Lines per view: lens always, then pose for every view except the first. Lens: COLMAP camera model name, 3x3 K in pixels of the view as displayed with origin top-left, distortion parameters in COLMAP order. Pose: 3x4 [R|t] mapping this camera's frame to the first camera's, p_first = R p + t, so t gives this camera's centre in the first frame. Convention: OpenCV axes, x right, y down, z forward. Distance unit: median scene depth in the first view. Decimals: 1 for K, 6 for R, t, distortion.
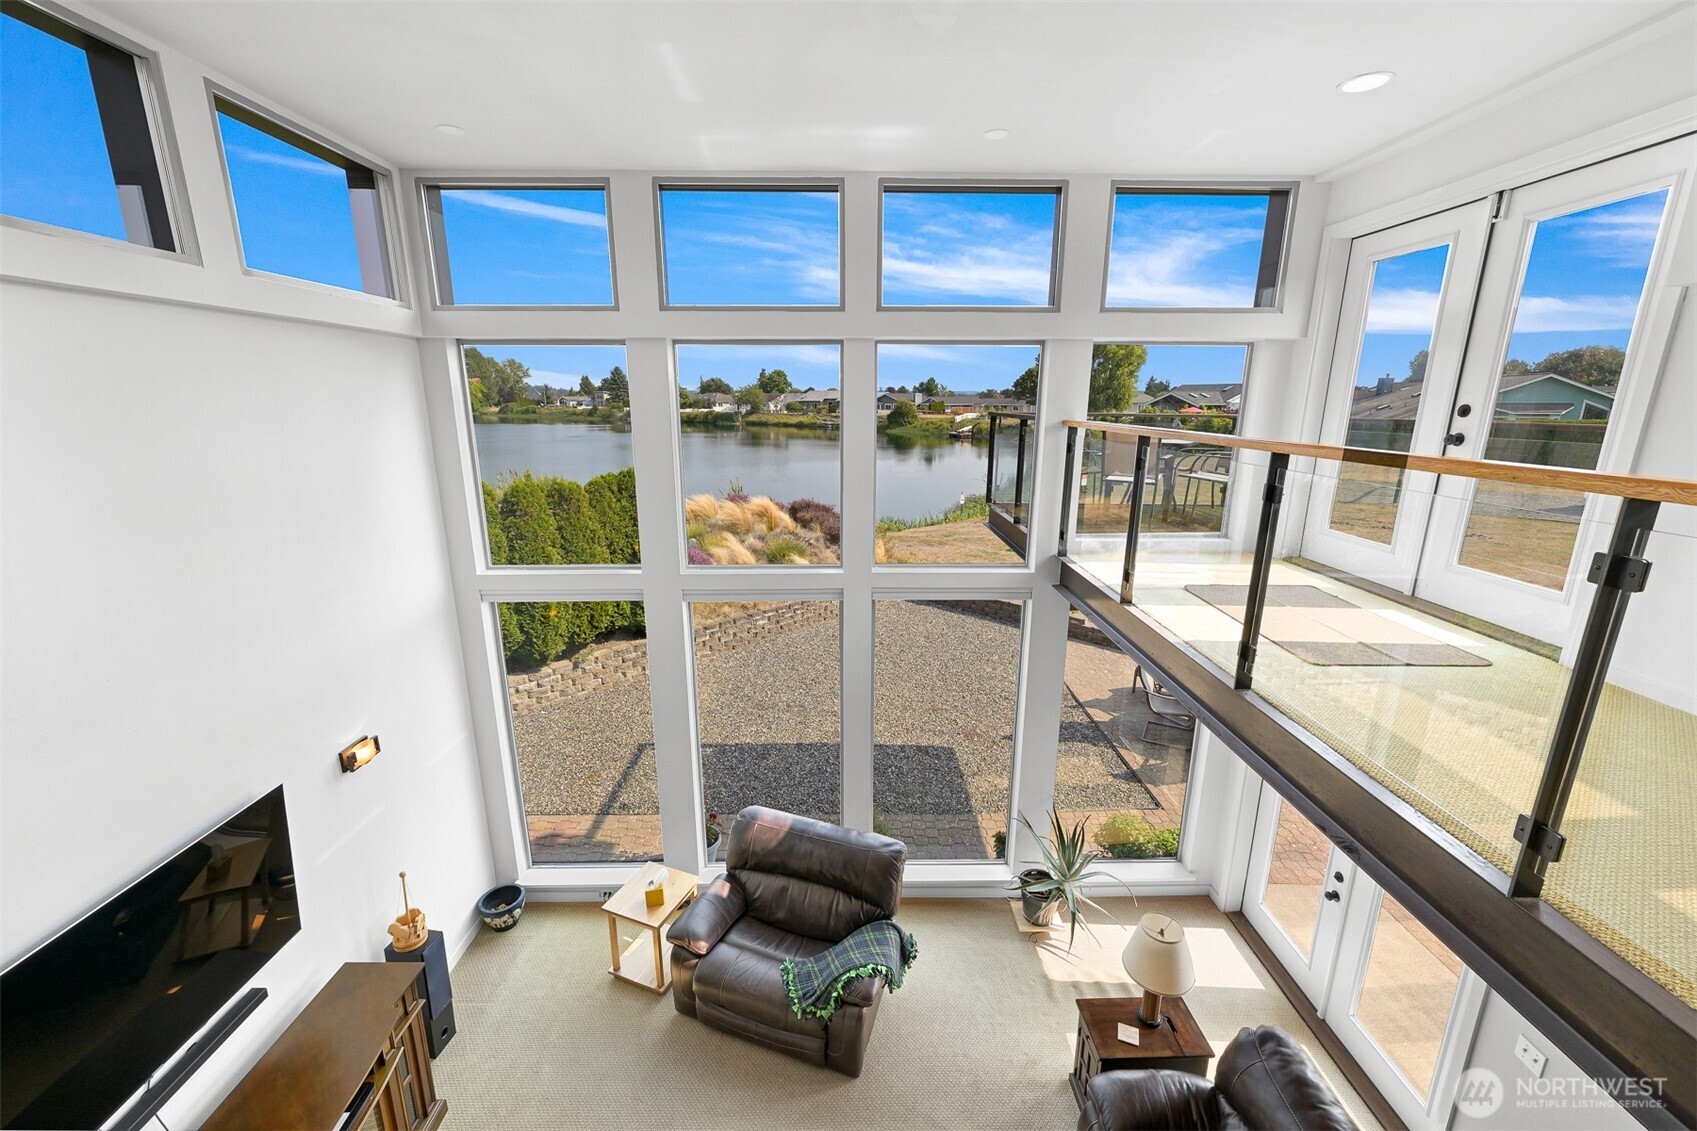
lens RADIAL K [[678.4, 0, 852.3], [0, 678.4, 566.7], [0, 0, 1]] dist [0.001354, -0.000190]
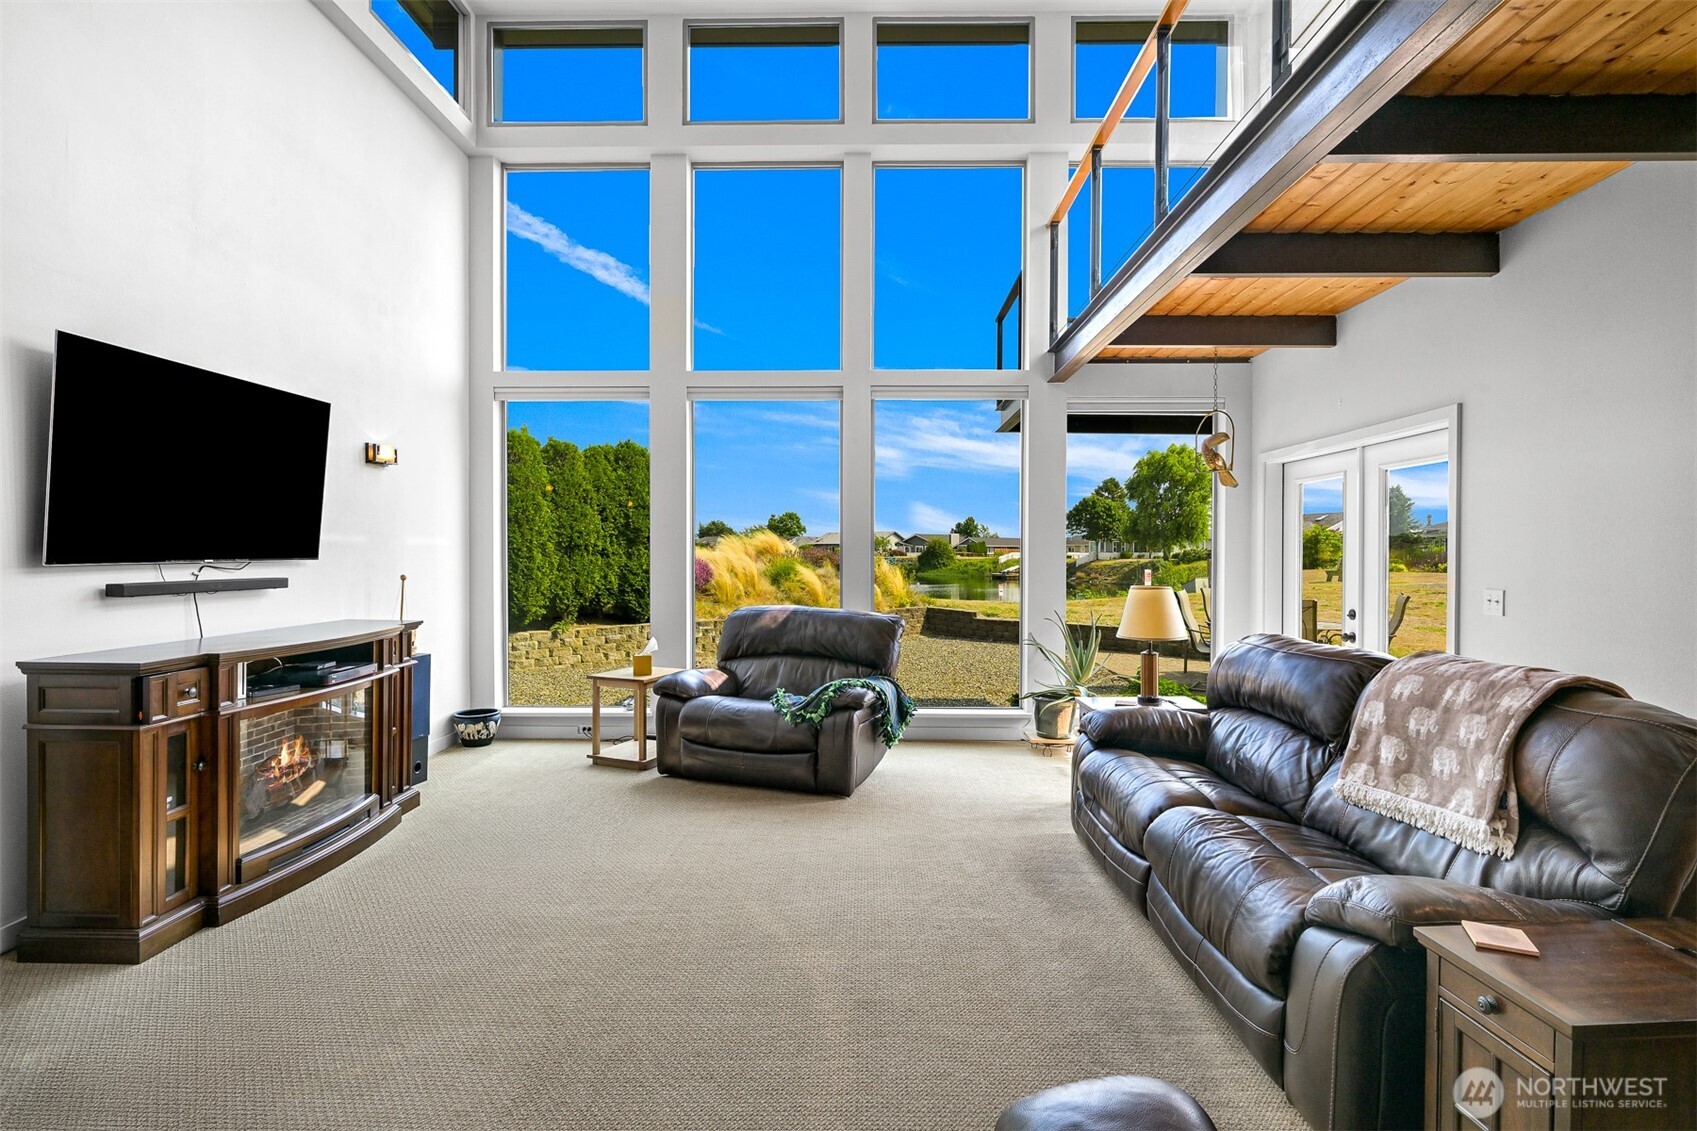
lens RADIAL K [[834.2, 0, 852.0], [0, 834.2, 562.5], [0, 0, 1]] dist [0.002640, 0.000119]
pose [[0.999519, -0.000275, -0.031002, 0.039019], [-0.006982, 0.972276, -0.233733, 0.570896], [0.030207, 0.233837, 0.971806, -0.160050]]
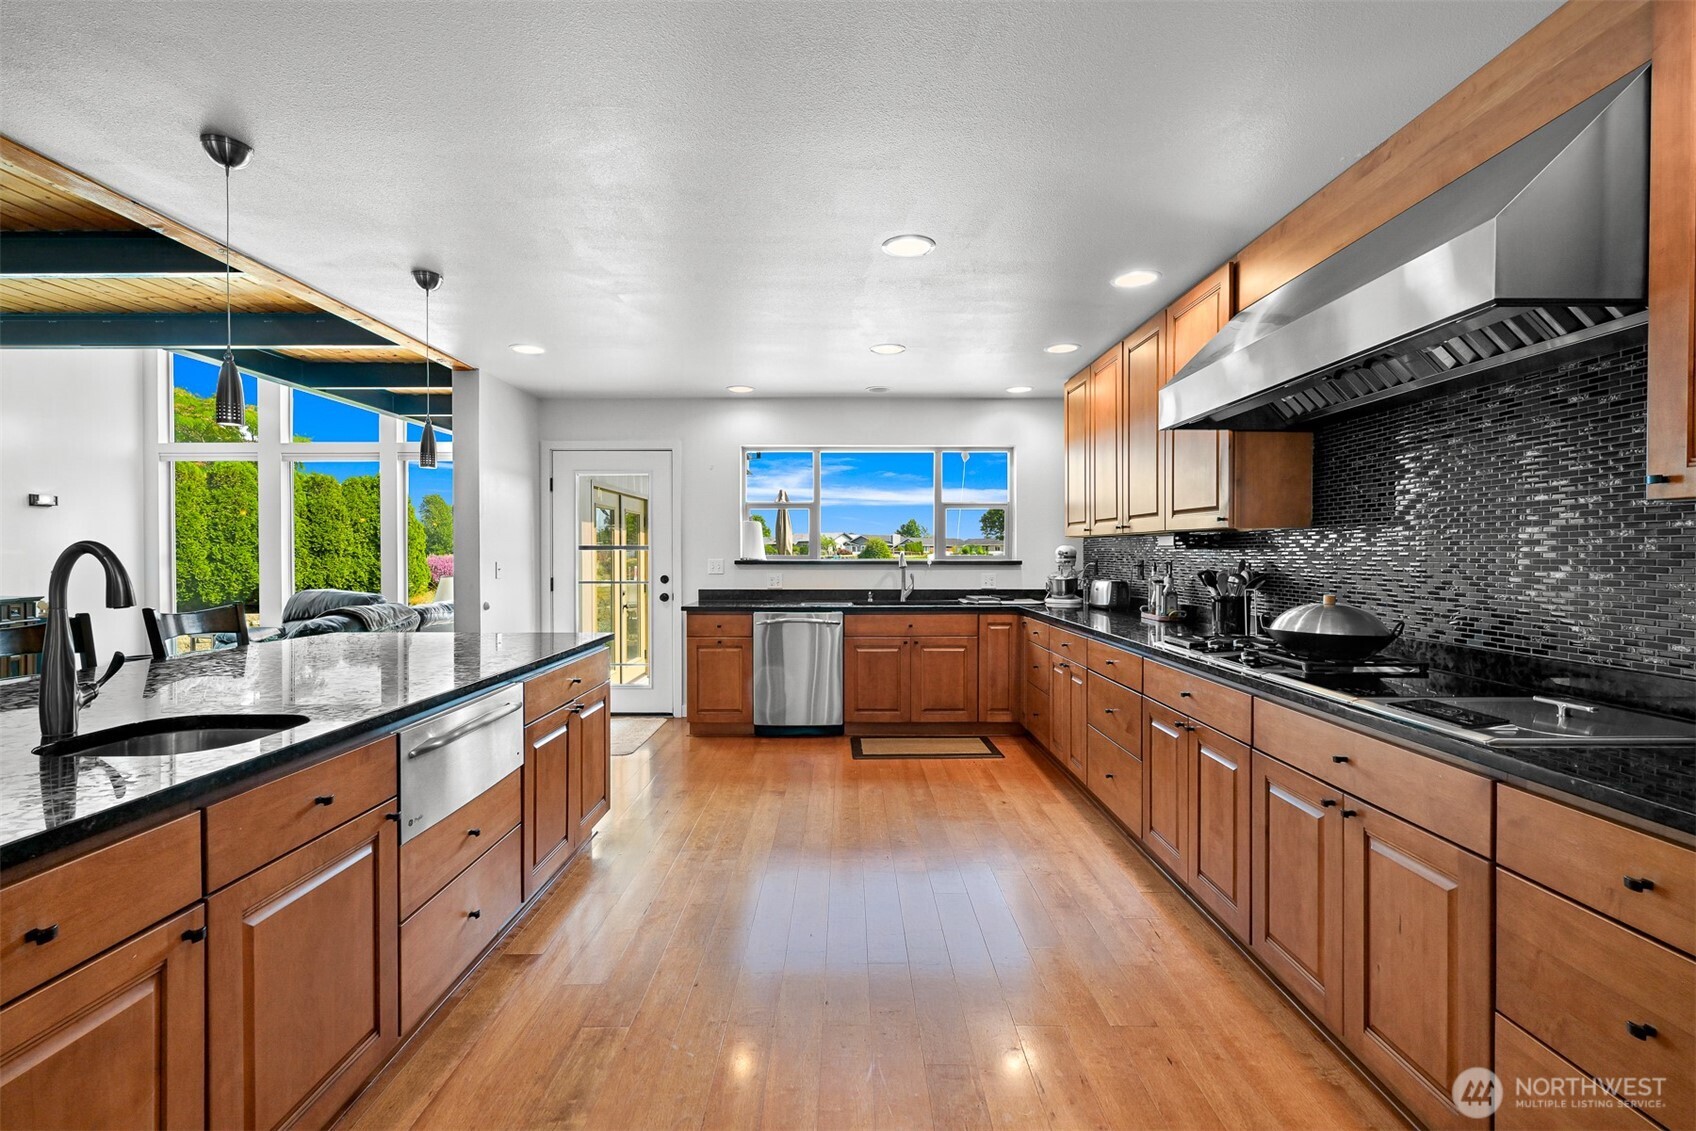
lens RADIAL K [[770.1, 0, 844.9], [0, 770.1, 561.5], [0, 0, 1]] dist [-0.000285, 0.000008]
pose [[0.999829, -0.002515, -0.018334, 1.122925], [-0.001816, 0.972605, -0.232458, 0.701376], [0.018416, 0.232452, 0.972434, -0.711609]]
